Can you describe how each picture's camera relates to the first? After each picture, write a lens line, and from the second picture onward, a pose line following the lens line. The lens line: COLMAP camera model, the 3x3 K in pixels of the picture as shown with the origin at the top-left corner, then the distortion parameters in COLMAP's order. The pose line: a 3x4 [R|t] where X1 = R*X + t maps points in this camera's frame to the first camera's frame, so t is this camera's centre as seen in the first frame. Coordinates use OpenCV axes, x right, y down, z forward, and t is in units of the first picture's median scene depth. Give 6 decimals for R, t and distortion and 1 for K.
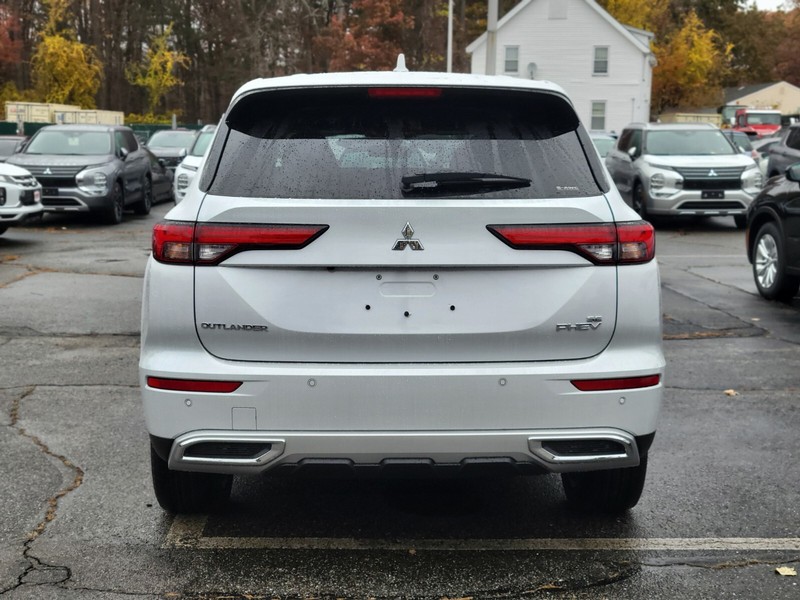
lens RADIAL K [[1228.6, 0, 400.2], [0, 1228.6, 302.1], [0, 0, 1]] dist [0.070106, 0.000000]
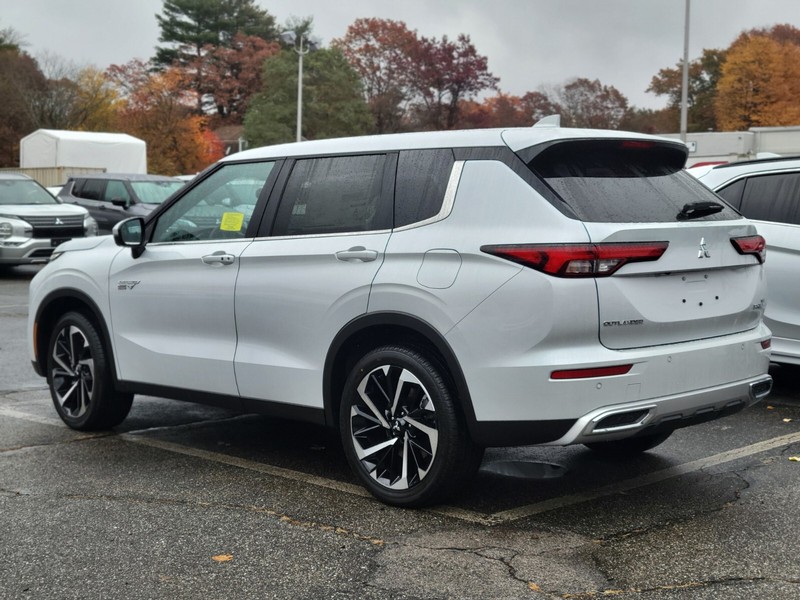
lens RADIAL K [[1228.6, 0, 404.8], [0, 1228.6, 302.1], [0, 0, 1]] dist [0.070106, 0.000000]
pose [[0.723979, -0.062953, 0.686944, -1.121148], [0.092572, 0.995686, -0.006317, -0.013715], [-0.683582, 0.068165, 0.726683, 0.203930]]
